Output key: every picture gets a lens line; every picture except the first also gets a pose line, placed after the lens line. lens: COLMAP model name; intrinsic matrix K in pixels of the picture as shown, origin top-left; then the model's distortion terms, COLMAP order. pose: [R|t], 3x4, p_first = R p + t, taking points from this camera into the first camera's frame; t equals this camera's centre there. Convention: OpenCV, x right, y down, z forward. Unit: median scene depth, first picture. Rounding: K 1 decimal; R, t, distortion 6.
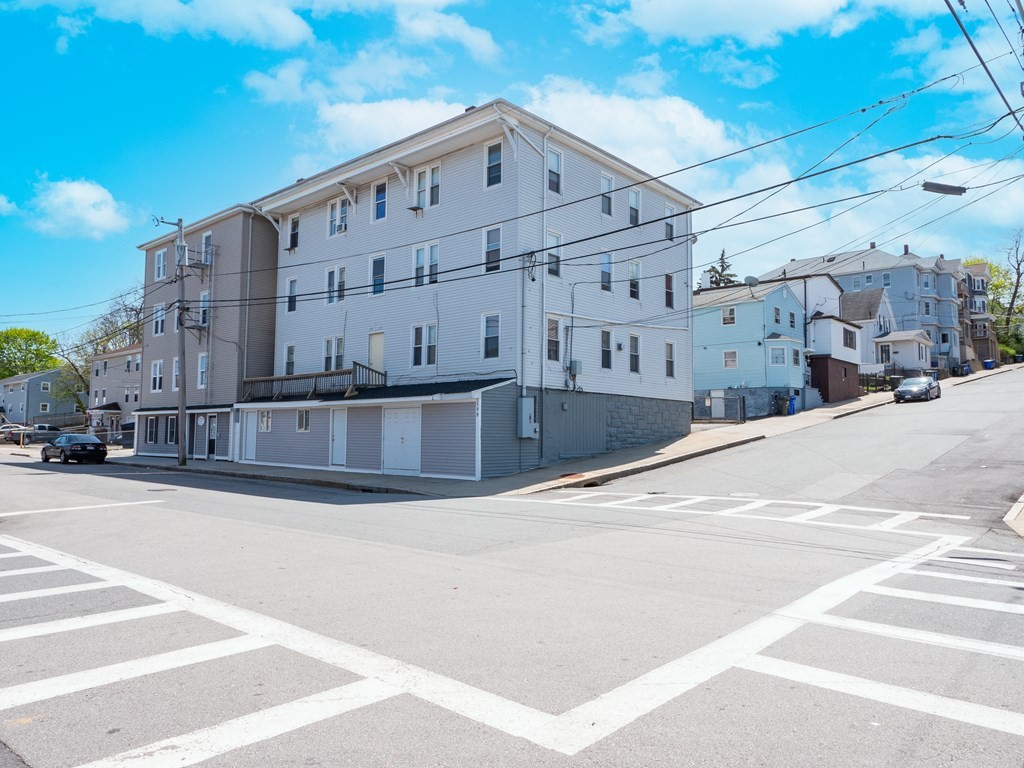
lens RADIAL K [[736.7, 0, 506.2], [0, 736.7, 378.5], [0, 0, 1]] dist [-0.017911, -0.000182]
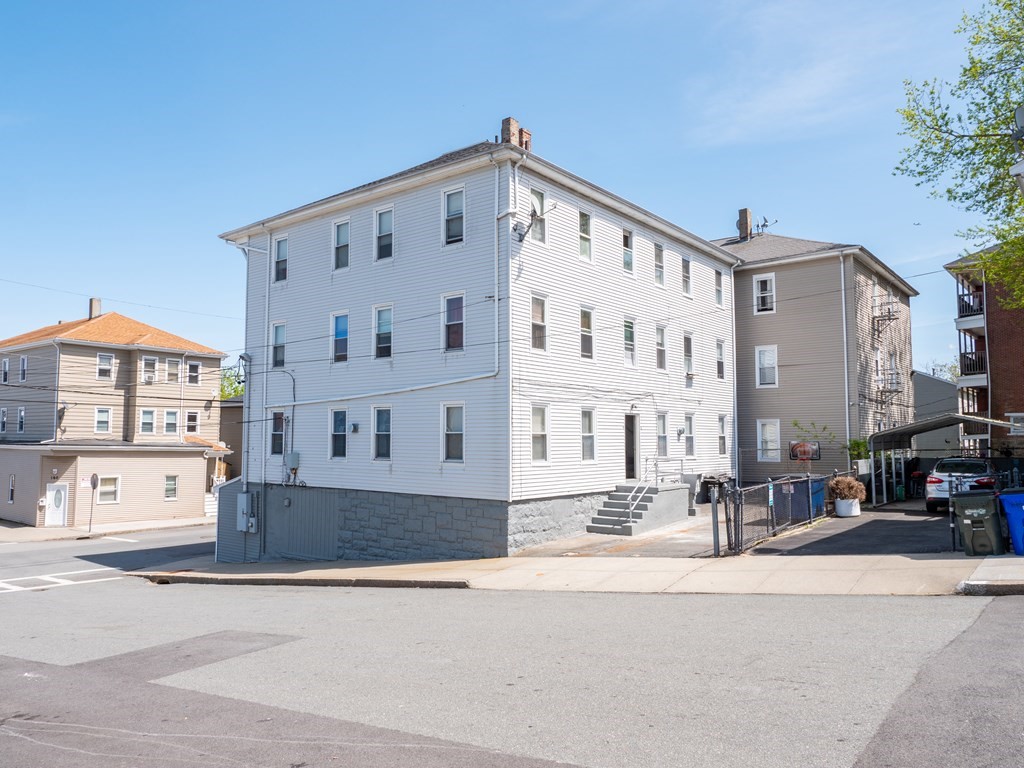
lens RADIAL K [[736.7, 0, 515.9], [0, 736.7, 381.5], [0, 0, 1]] dist [-0.017911, -0.000182]
pose [[0.061523, -0.088786, -0.994149, 0.963717], [0.075712, 0.993581, -0.084050, -0.013550], [0.995230, -0.070098, 0.067851, 1.140505]]
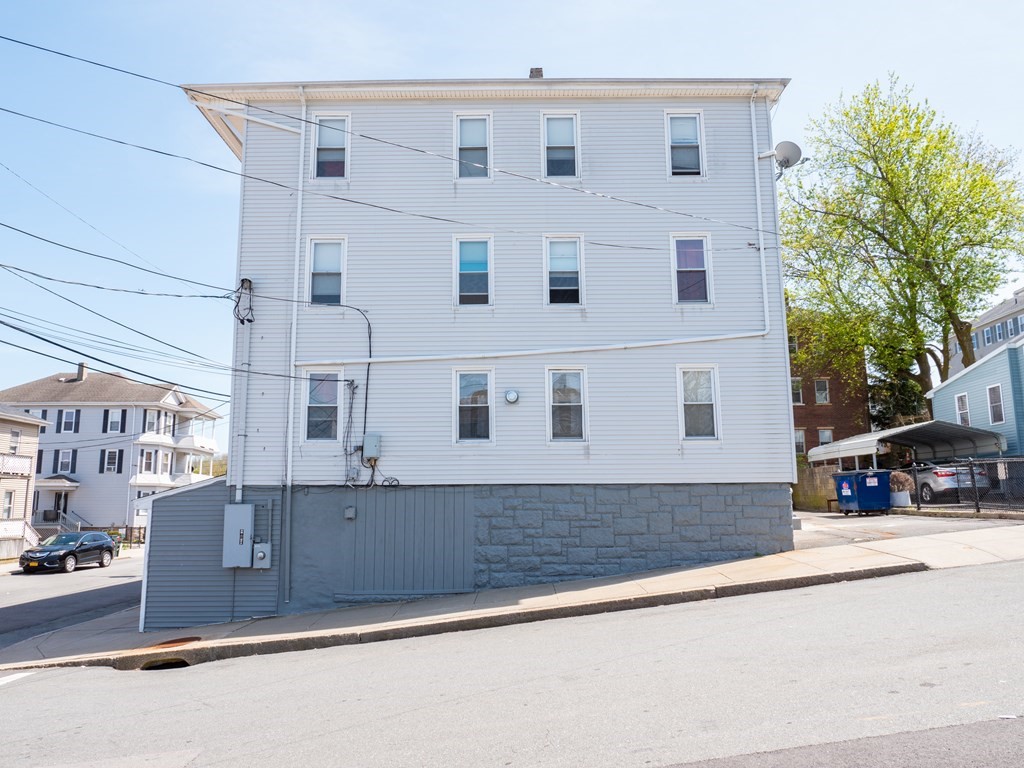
lens RADIAL K [[736.7, 0, 517.2], [0, 736.7, 383.8], [0, 0, 1]] dist [-0.017911, -0.000182]
pose [[0.660227, -0.137242, -0.738420, 0.578449], [0.073975, 0.990265, -0.117908, 0.013081], [0.747414, 0.023221, 0.663953, 0.644905]]
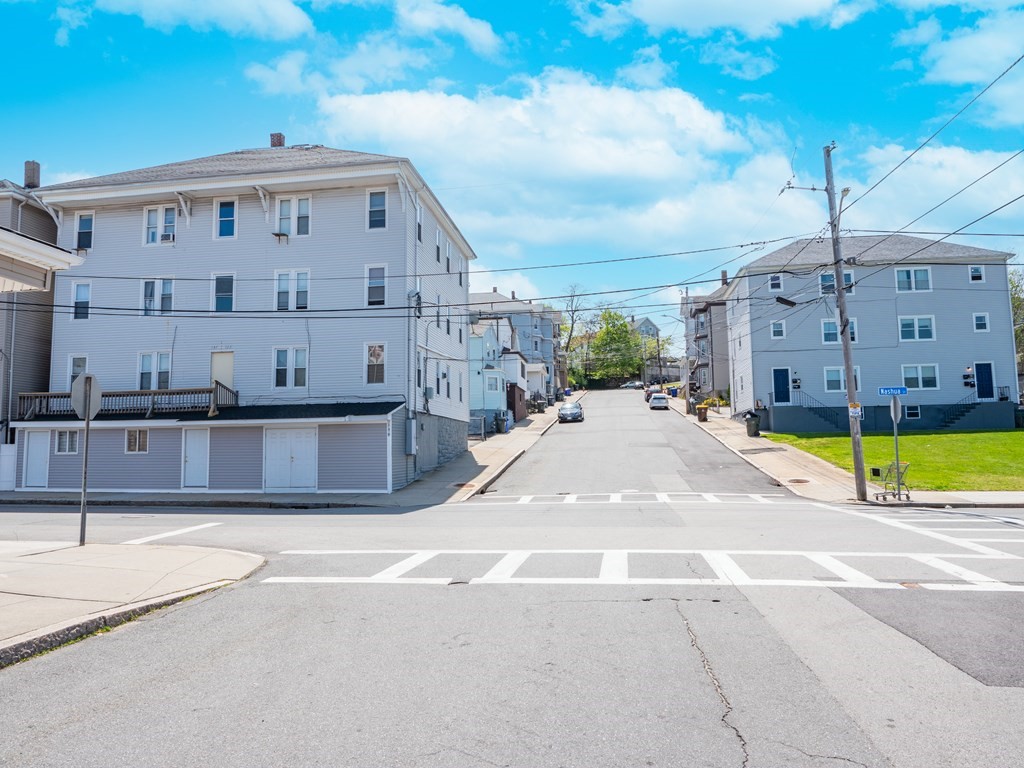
lens RADIAL K [[736.7, 0, 511.3], [0, 736.7, 379.5], [0, 0, 1]] dist [-0.017911, -0.000182]
pose [[0.832090, 0.036203, 0.553458, -0.411984], [-0.024479, 0.999292, -0.028563, -0.006190], [-0.554100, 0.010219, 0.832387, -0.035088]]
